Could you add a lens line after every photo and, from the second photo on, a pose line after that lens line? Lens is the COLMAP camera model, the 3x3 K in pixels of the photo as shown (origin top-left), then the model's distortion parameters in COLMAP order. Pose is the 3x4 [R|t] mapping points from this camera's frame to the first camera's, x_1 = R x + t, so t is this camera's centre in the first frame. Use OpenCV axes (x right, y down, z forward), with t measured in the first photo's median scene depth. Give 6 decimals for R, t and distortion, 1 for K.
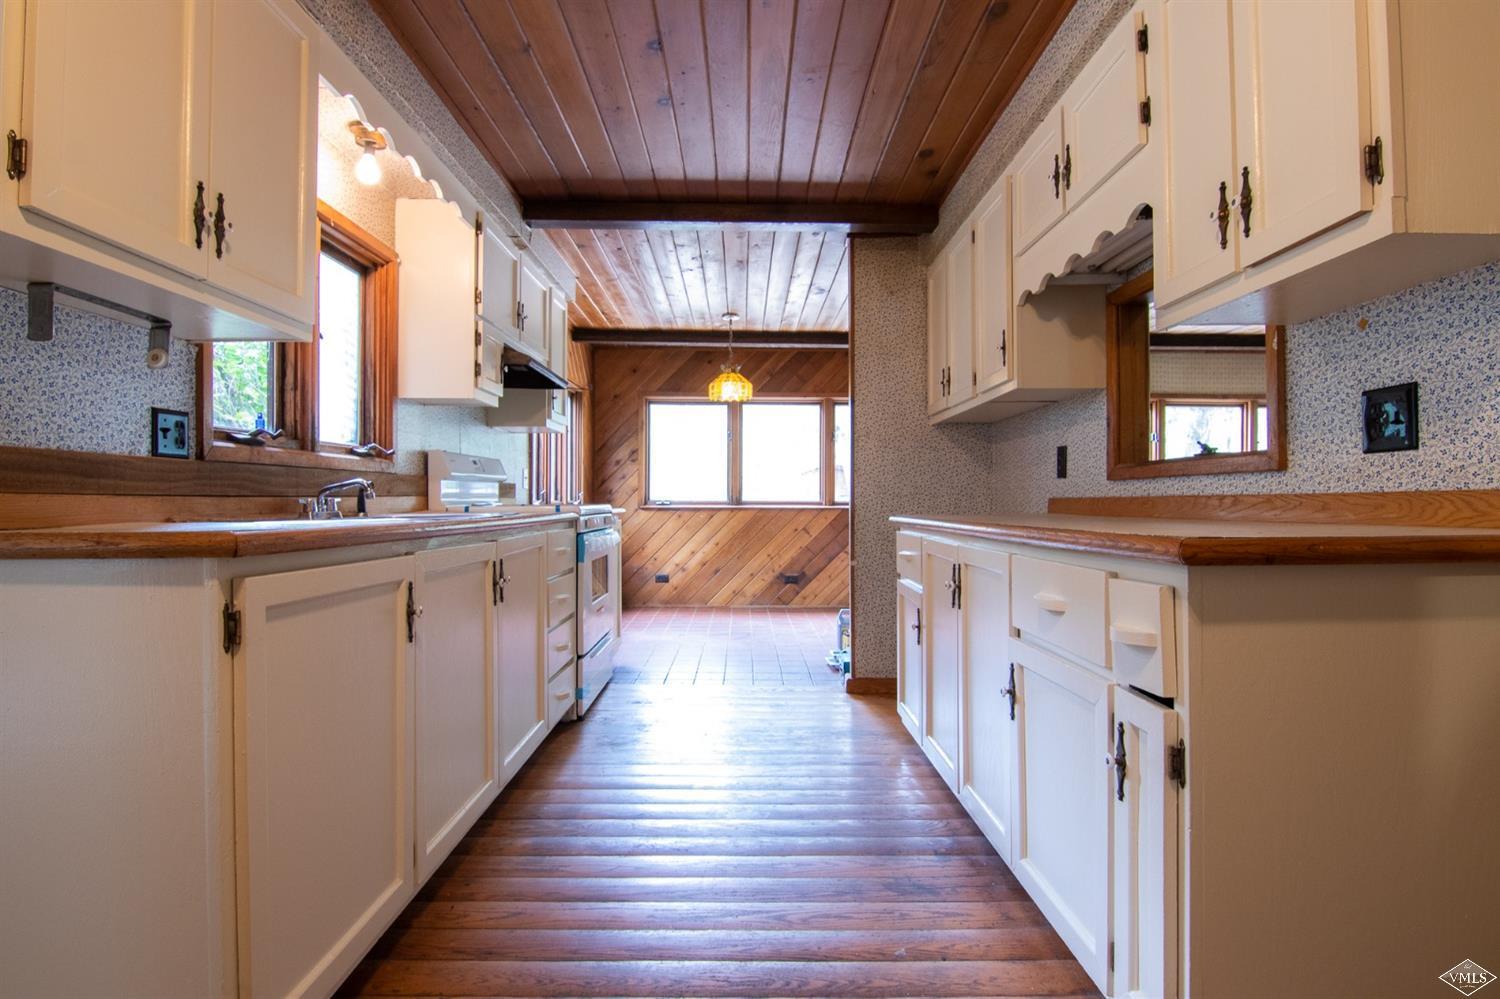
lens RADIAL K [[757.9, 0, 746.1], [0, 757.9, 499.2], [0, 0, 1]] dist [-0.002407, -0.012863]
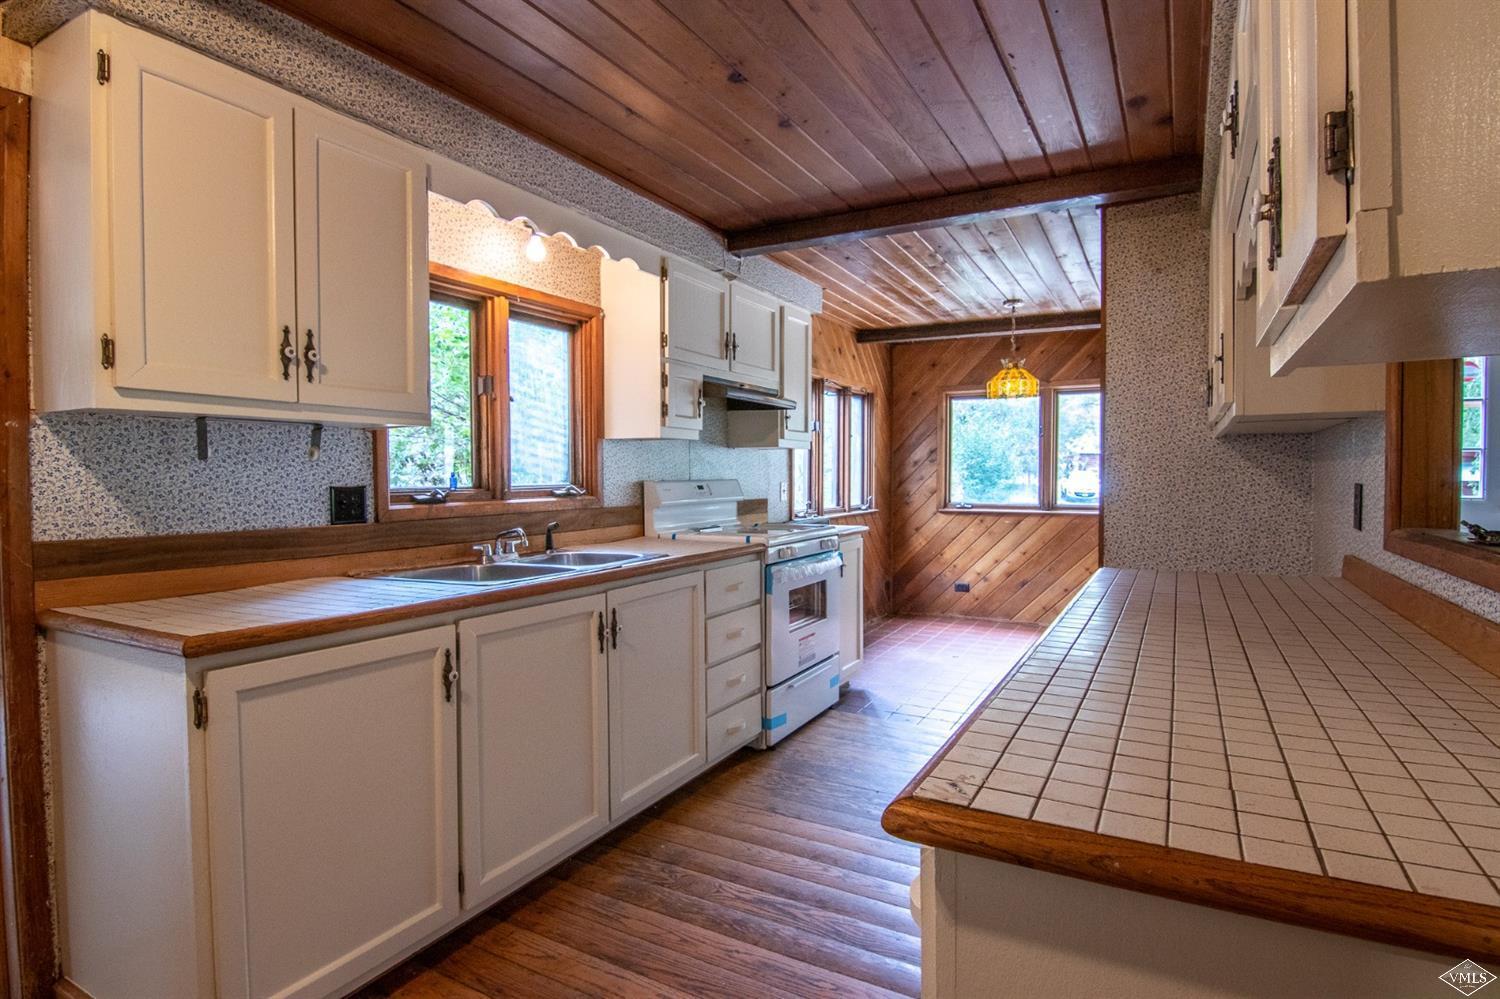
lens RADIAL K [[768.5, 0, 750.0], [0, 768.5, 499.5], [0, 0, 1]] dist [0.001874, -0.013536]
pose [[0.871144, 0.013534, -0.490841, 0.253845], [0.003866, 0.999400, 0.034417, -0.075449], [0.491013, -0.031880, 0.870569, 0.110285]]
